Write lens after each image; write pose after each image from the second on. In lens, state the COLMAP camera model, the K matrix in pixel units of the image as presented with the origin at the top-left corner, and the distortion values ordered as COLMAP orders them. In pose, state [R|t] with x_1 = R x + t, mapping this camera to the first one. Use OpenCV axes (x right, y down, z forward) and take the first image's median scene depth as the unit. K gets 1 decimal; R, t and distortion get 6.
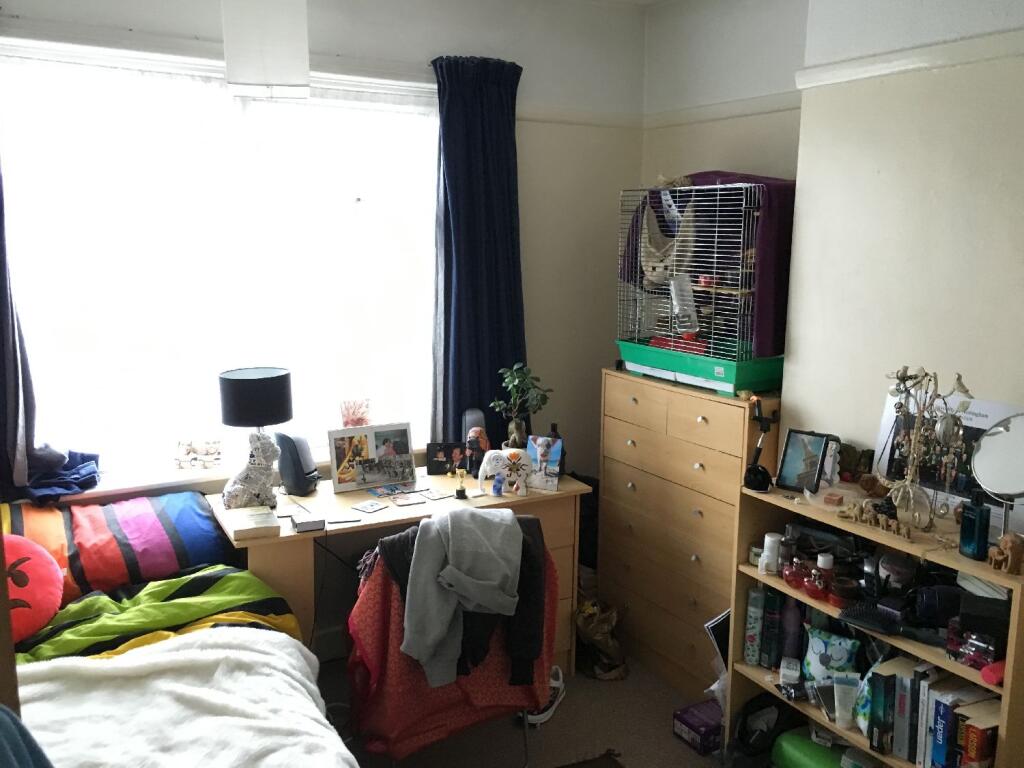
lens RADIAL K [[882.6, 0, 514.1], [0, 882.6, 381.9], [0, 0, 1]] dist [0.055647, -0.027402]
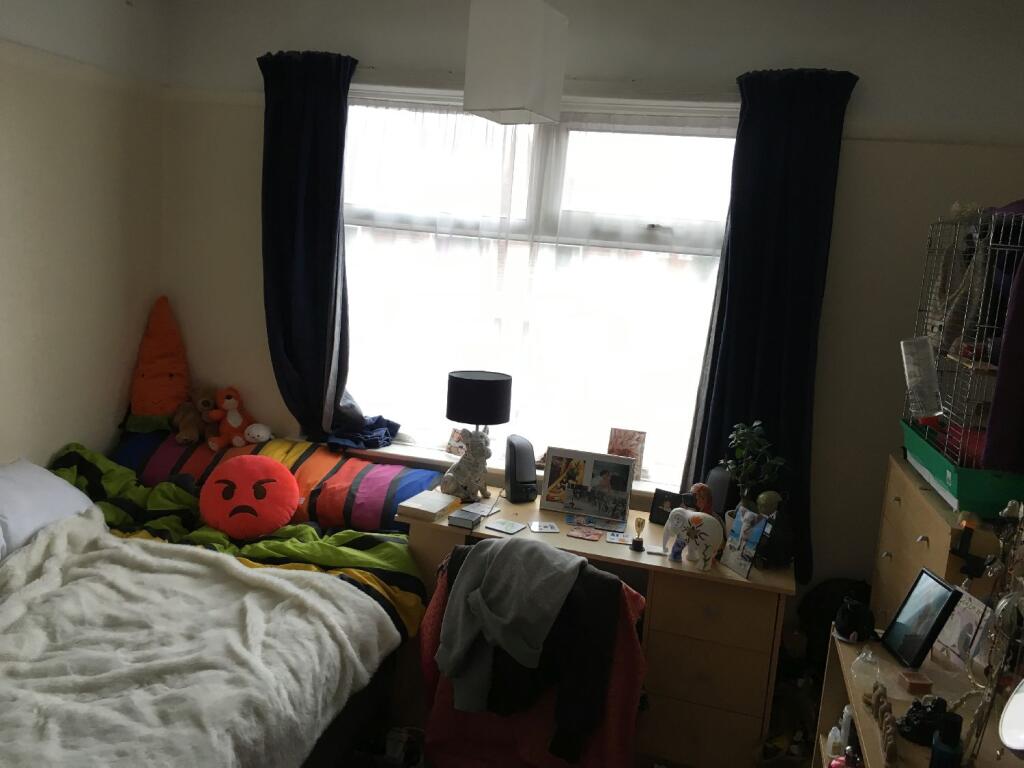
lens RADIAL K [[882.6, 0, 514.0], [0, 882.6, 382.4], [0, 0, 1]] dist [0.055647, -0.027402]
pose [[0.698676, 0.158338, -0.697697, 0.501358], [-0.199846, 0.979576, 0.022183, -0.034619], [0.686960, 0.123933, 0.716049, 0.265076]]
